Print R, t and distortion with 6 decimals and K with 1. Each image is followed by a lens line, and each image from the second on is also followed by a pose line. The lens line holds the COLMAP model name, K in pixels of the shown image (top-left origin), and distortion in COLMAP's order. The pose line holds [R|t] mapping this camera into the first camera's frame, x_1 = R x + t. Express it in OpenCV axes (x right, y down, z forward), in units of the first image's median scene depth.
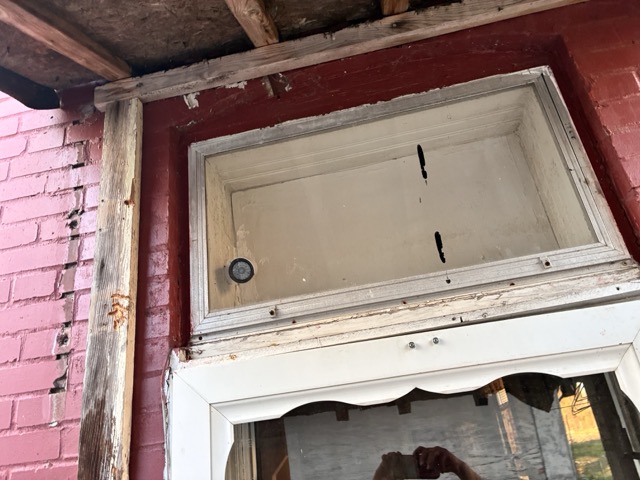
lens RADIAL K [[490.8, 0, 317.5], [0, 490.8, 240.2], [0, 0, 1]] dist [0.026992, -0.000198]
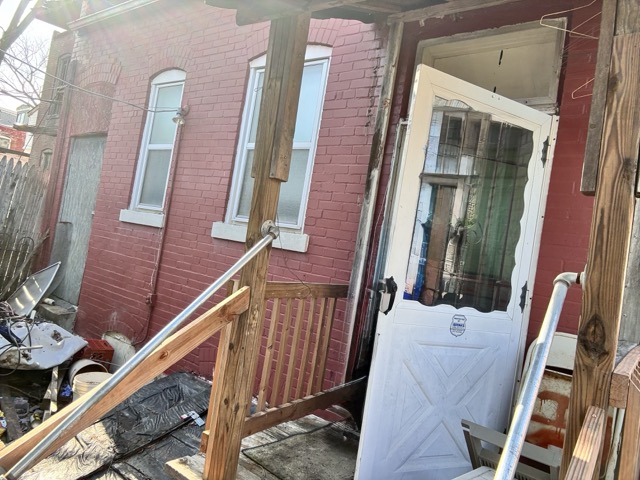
lens RADIAL K [[433.5, 0, 319.8], [0, 433.5, 237.6], [0, 0, 1]] dist [0.025444, 0.000836]
pose [[0.864850, 0.245880, -0.437695, 0.635046], [-0.057960, 0.914923, 0.399445, -0.155819], [0.498673, -0.320092, 0.805523, -1.669955]]
